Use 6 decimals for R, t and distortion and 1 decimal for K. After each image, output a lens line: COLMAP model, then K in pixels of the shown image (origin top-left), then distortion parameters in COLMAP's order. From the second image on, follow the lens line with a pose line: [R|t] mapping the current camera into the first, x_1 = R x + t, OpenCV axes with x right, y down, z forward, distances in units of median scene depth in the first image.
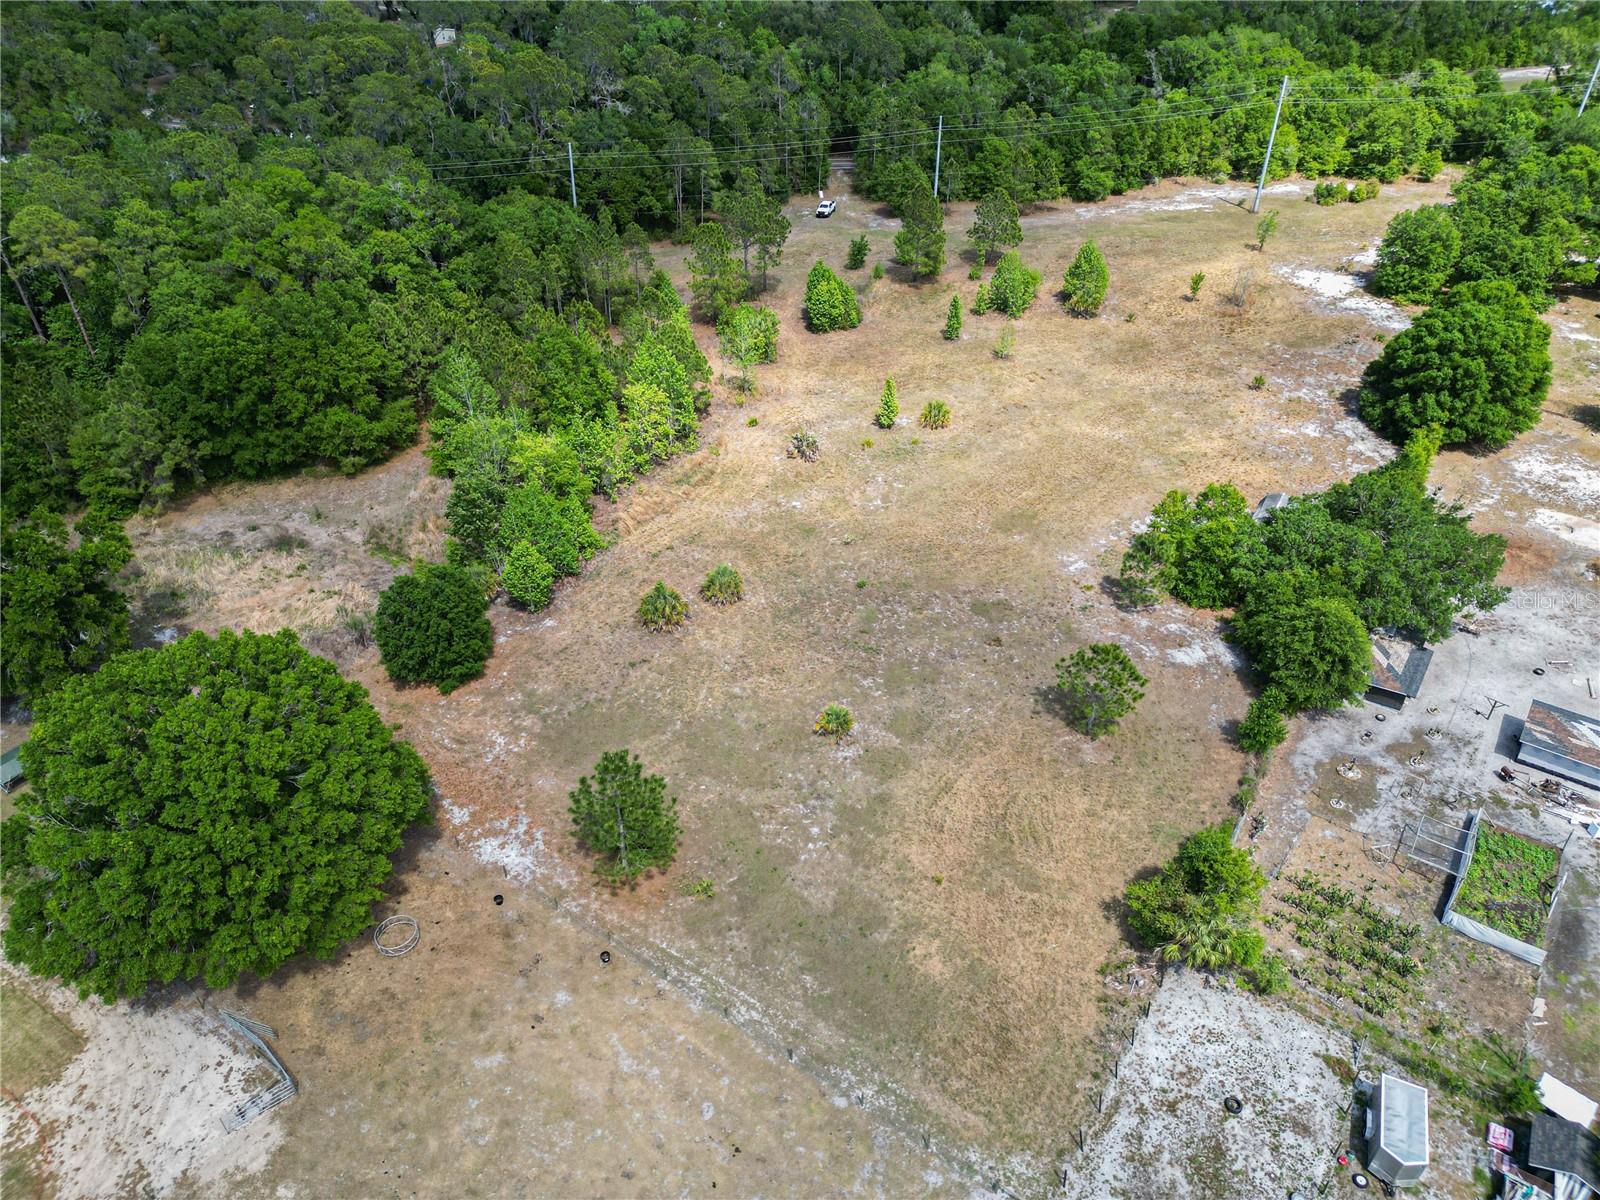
lens RADIAL K [[1126.9, 0, 800.0], [0, 1126.9, 600.0], [0, 0, 1]] dist [0.068018, -0.068148]
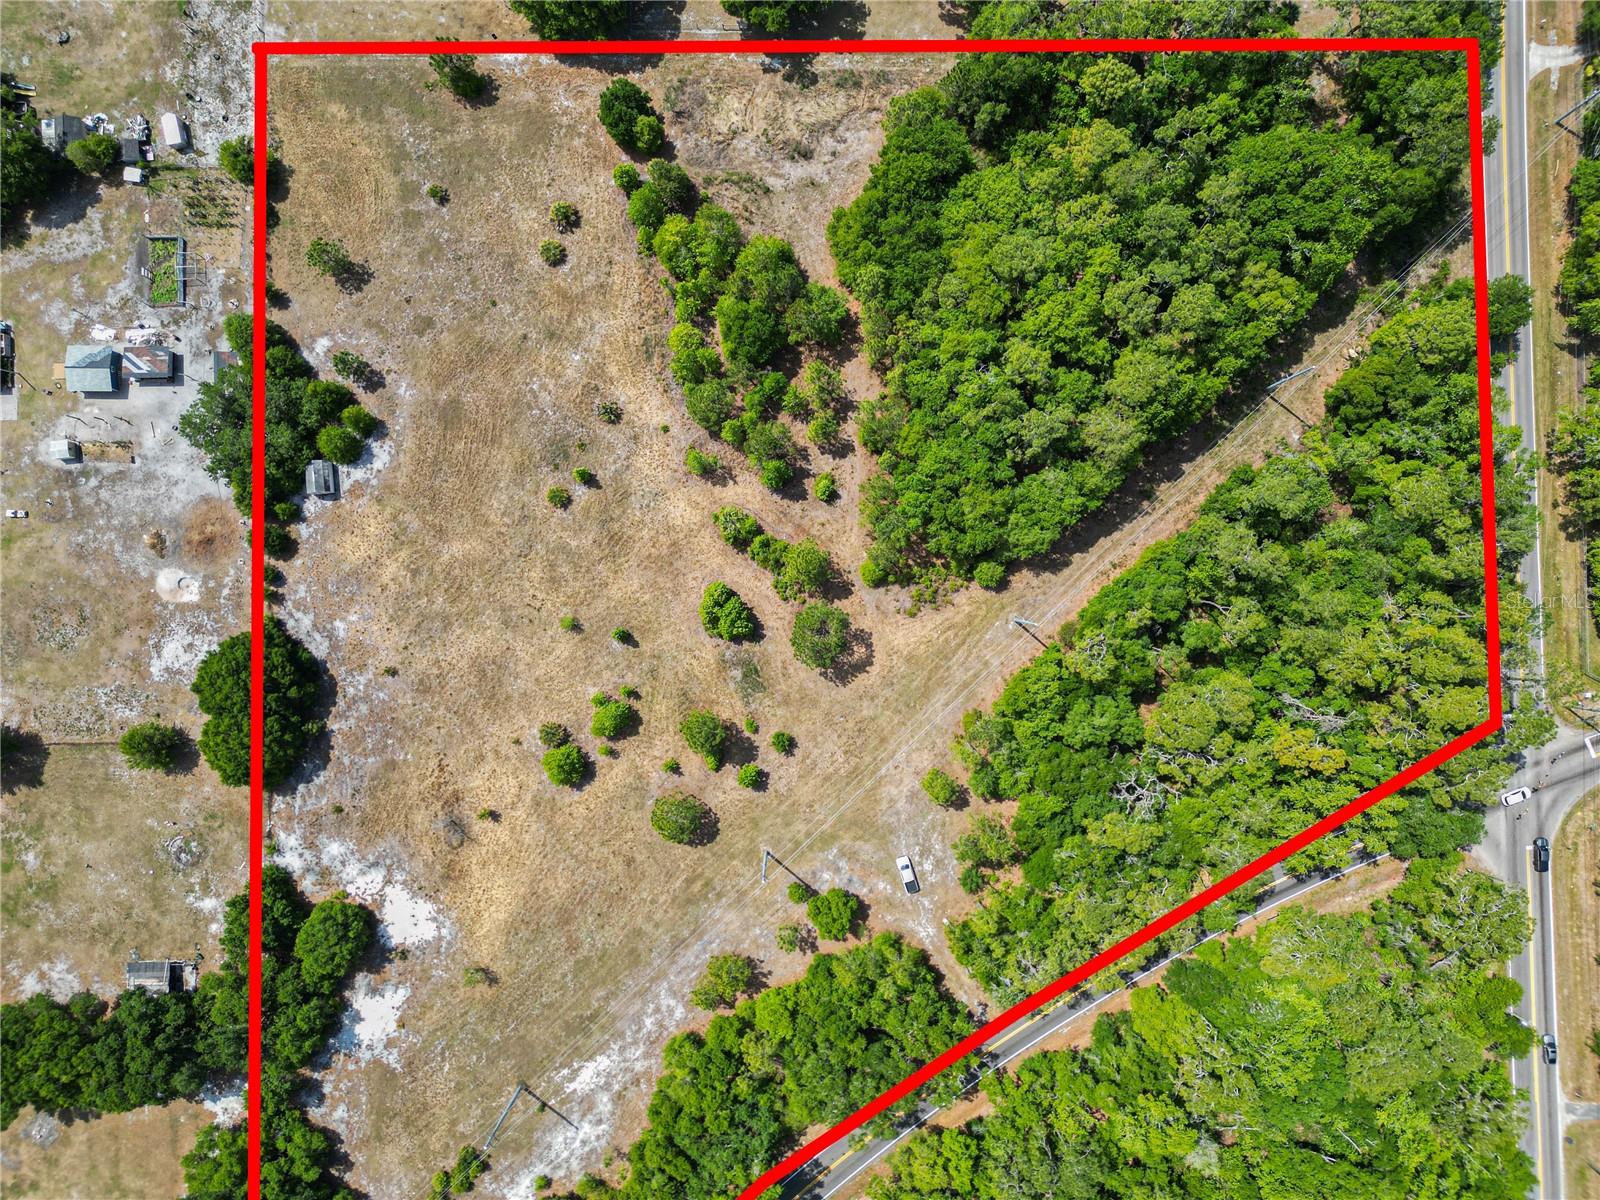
lens RADIAL K [[1126.9, 0, 800.0], [0, 1126.9, 600.0], [0, 0, 1]] dist [0.068018, -0.068148]
pose [[-0.814806, 0.579734, -0.000431, -0.061828], [-0.333826, -0.468579, 0.817920, -1.691501], [0.473974, 0.666590, 0.575331, 0.454251]]
